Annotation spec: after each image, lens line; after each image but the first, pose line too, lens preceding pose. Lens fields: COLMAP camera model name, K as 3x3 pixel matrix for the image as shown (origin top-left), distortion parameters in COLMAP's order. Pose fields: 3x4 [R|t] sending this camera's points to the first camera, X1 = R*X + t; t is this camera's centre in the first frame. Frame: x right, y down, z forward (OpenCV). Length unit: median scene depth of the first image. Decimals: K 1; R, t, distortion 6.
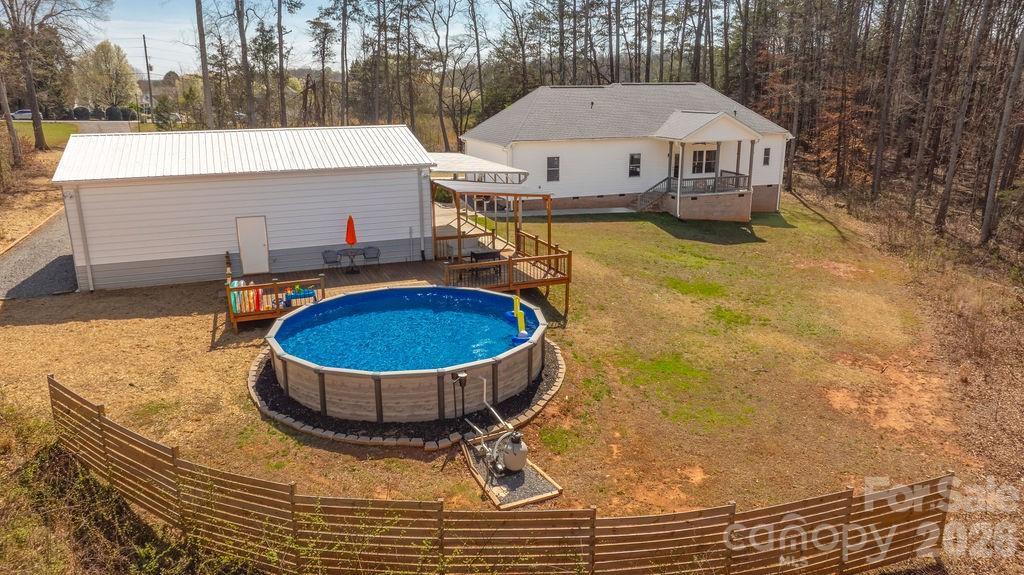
lens RADIAL K [[723.3, 0, 512.0], [0, 723.3, 287.5], [0, 0, 1]] dist [-0.039957, 0.036171]
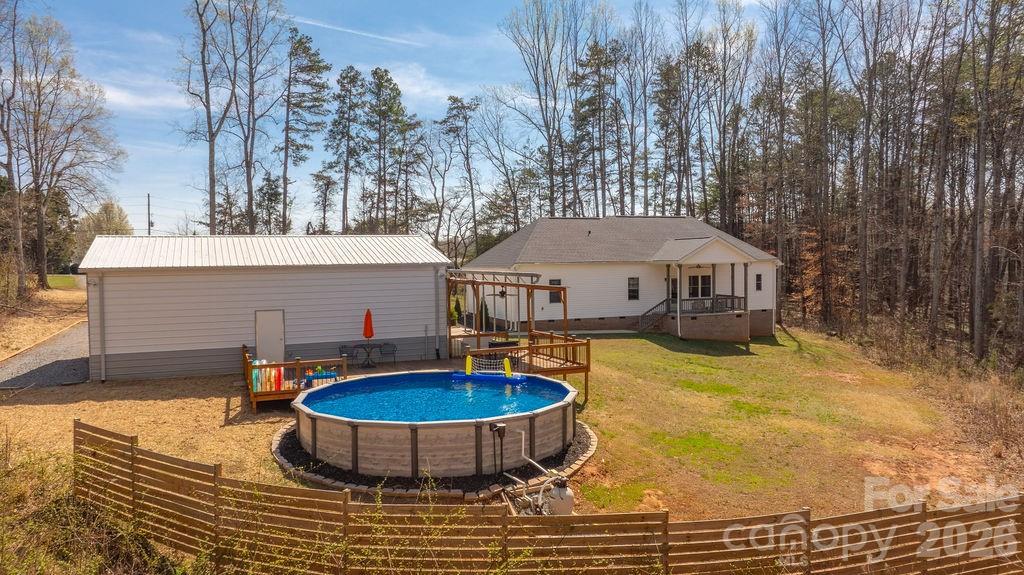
lens RADIAL K [[723.3, 0, 512.0], [0, 723.3, 287.5], [0, 0, 1]] dist [-0.039957, 0.036171]
pose [[0.999623, -0.007602, 0.026383, -0.031544], [0.013504, 0.972777, -0.231349, 0.066876], [-0.023906, 0.231618, 0.972513, 0.003801]]
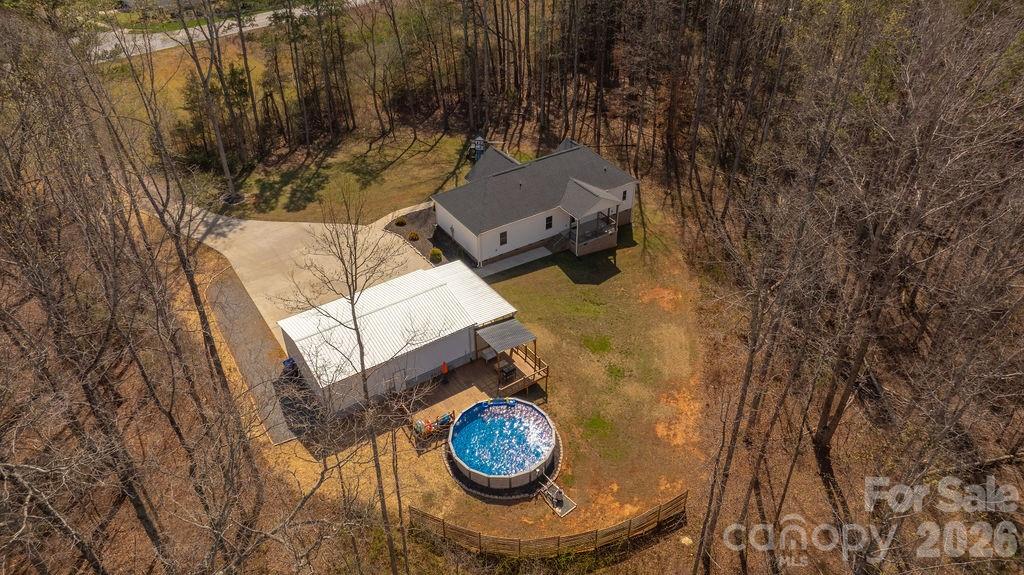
lens RADIAL K [[723.3, 0, 512.0], [0, 723.3, 287.5], [0, 0, 1]] dist [-0.039957, 0.036171]
pose [[0.974141, -0.135613, 0.180716, -0.239937], [0.064032, 0.932749, 0.354794, -0.648136], [-0.216678, -0.334048, 0.917313, -0.564880]]
